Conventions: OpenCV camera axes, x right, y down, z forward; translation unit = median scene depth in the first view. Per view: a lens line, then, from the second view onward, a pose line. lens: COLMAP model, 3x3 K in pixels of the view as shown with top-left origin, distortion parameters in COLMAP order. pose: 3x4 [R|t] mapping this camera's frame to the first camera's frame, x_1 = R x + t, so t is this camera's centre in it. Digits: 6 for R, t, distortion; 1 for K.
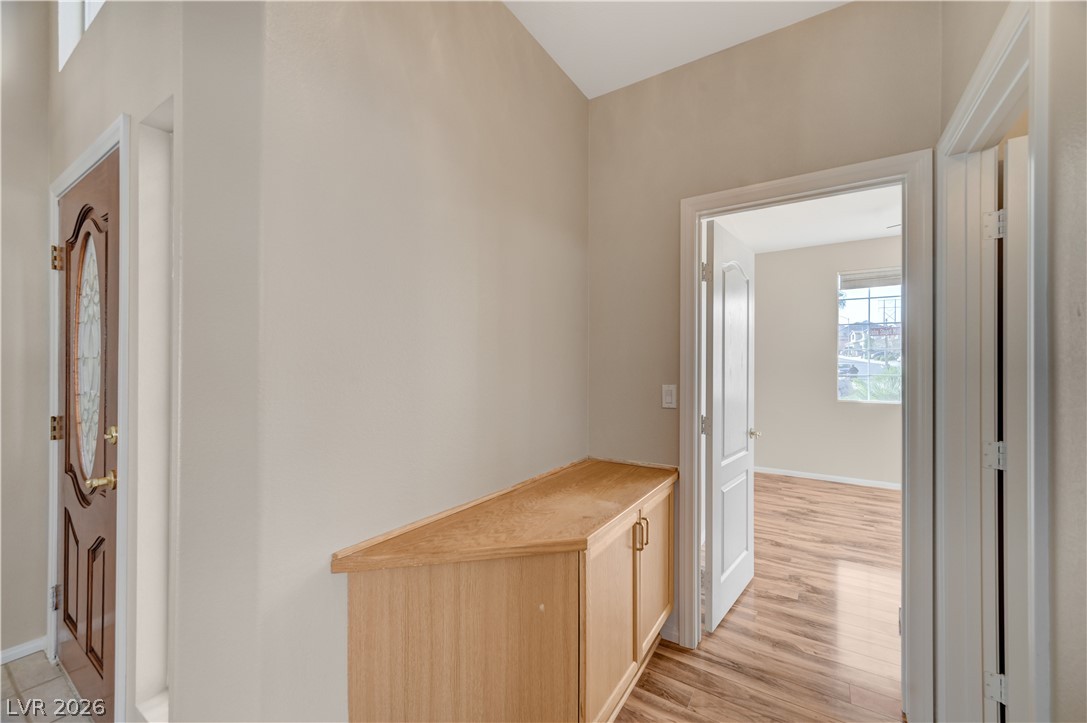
lens RADIAL K [[434.6, 0, 547.9], [0, 434.6, 373.5], [0, 0, 1]] dist [0.000994, 0.000321]
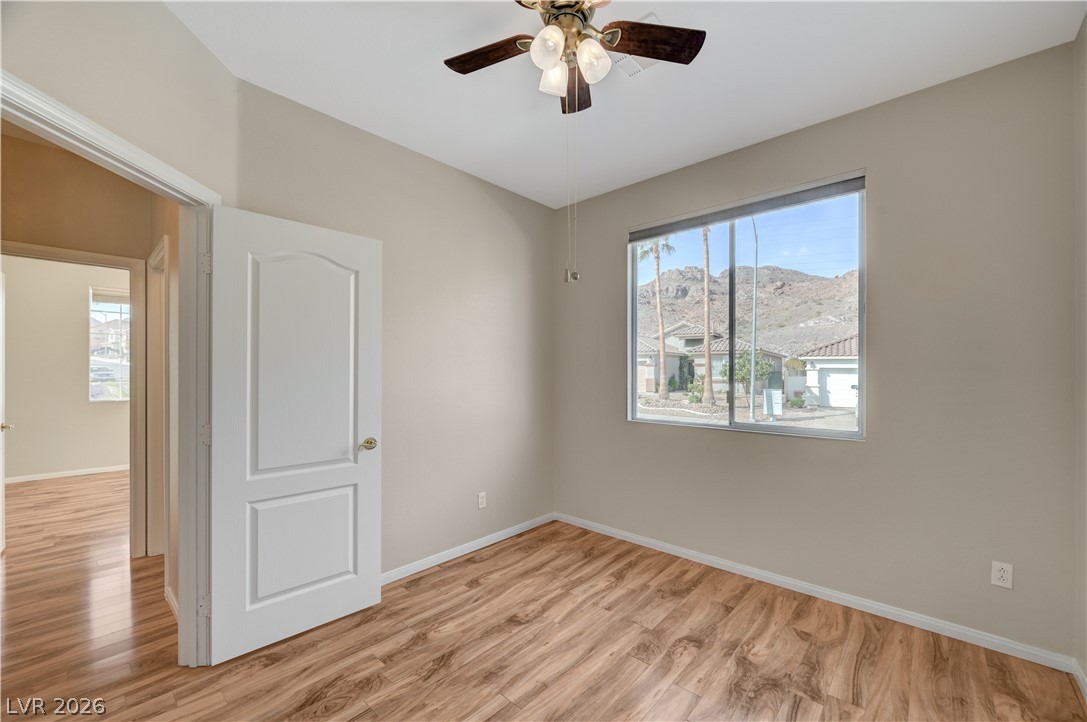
lens RADIAL K [[434.6, 0, 547.9], [0, 434.6, 373.0], [0, 0, 1]] dist [0.000994, 0.000321]
pose [[0.171573, -0.001809, 0.985170, -0.431612], [0.011327, 0.999936, -0.000136, 0.003365], [-0.985106, 0.011182, 0.171583, -0.655405]]
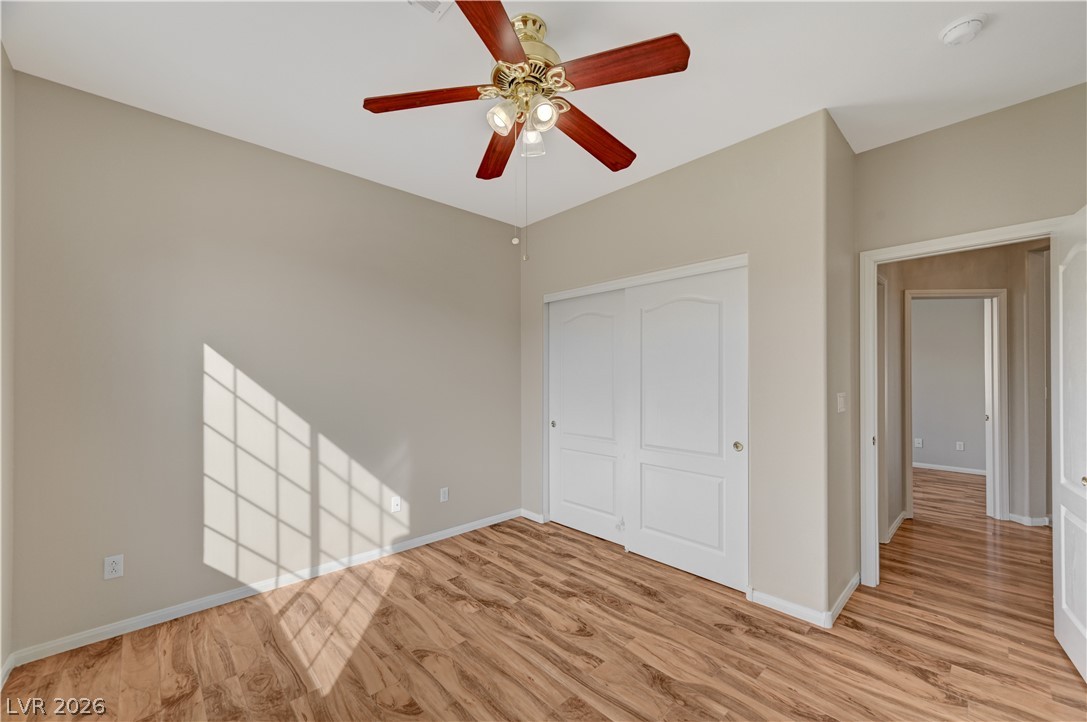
lens RADIAL K [[434.6, 0, 547.9], [0, 434.6, 373.0], [0, 0, 1]] dist [0.000994, 0.000321]
pose [[-0.970531, 0.000590, 0.240974, 0.974121], [0.001351, 0.999995, 0.002993, -0.018321], [-0.240971, 0.003230, -0.970527, 1.727450]]
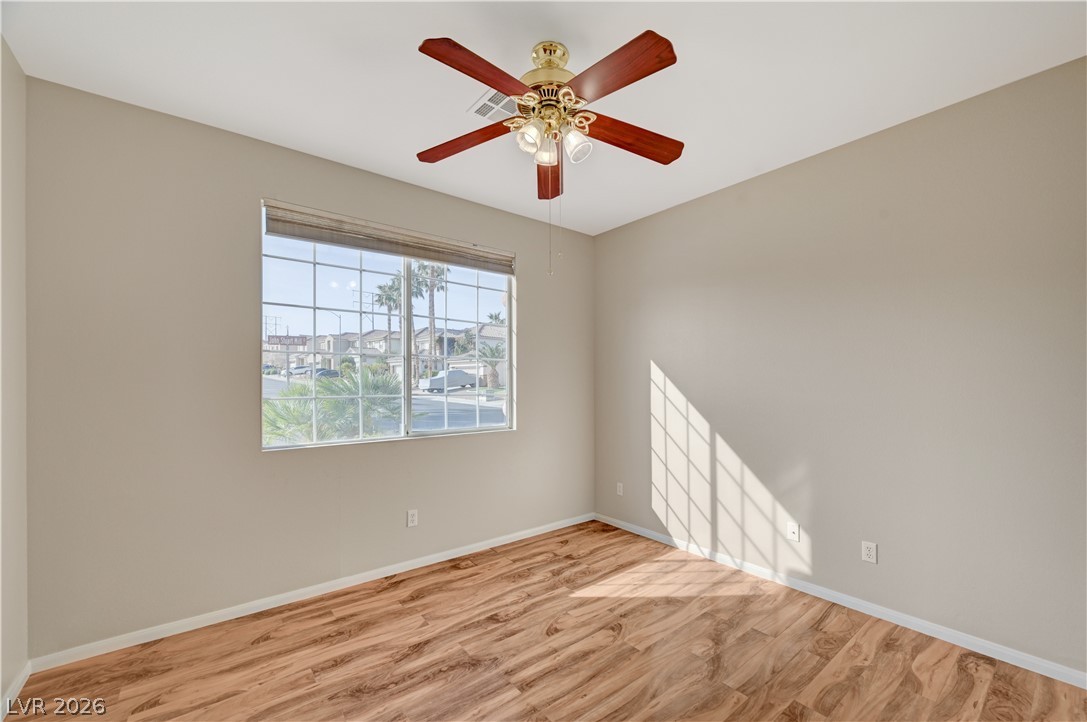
lens RADIAL K [[434.6, 0, 547.9], [0, 434.6, 373.0], [0, 0, 1]] dist [0.000994, 0.000321]
pose [[0.329684, 0.014384, 0.943982, 0.572707], [0.012013, 0.999739, -0.019429, -0.015225], [-0.944015, 0.017745, 0.329425, 0.998369]]
